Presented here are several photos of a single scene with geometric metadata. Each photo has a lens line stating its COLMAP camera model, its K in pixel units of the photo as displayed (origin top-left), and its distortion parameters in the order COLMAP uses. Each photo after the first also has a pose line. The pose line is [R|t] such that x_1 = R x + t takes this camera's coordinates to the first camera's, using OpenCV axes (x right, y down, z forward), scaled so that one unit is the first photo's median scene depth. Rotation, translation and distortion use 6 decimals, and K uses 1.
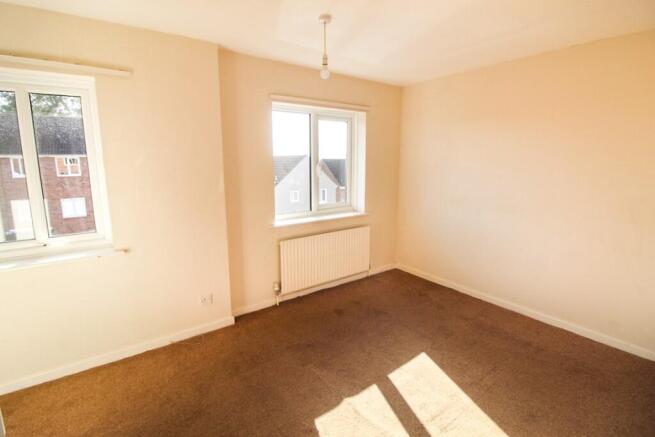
lens RADIAL K [[311.9, 0, 330.6], [0, 311.9, 207.9], [0, 0, 1]] dist [0.002431, -0.000158]
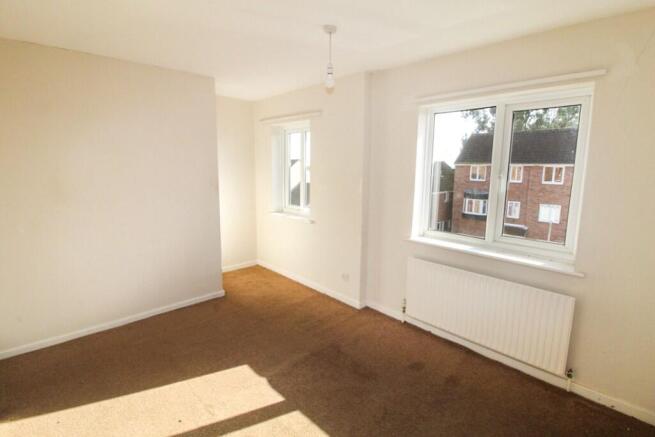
lens RADIAL K [[311.9, 0, 330.6], [0, 311.9, 207.9], [0, 0, 1]] dist [0.002431, -0.000158]
pose [[0.144996, 0.138378, -0.979708, 0.583334], [-0.167348, 0.979336, 0.113558, -0.083966], [0.975177, 0.147486, 0.165157, 0.505426]]
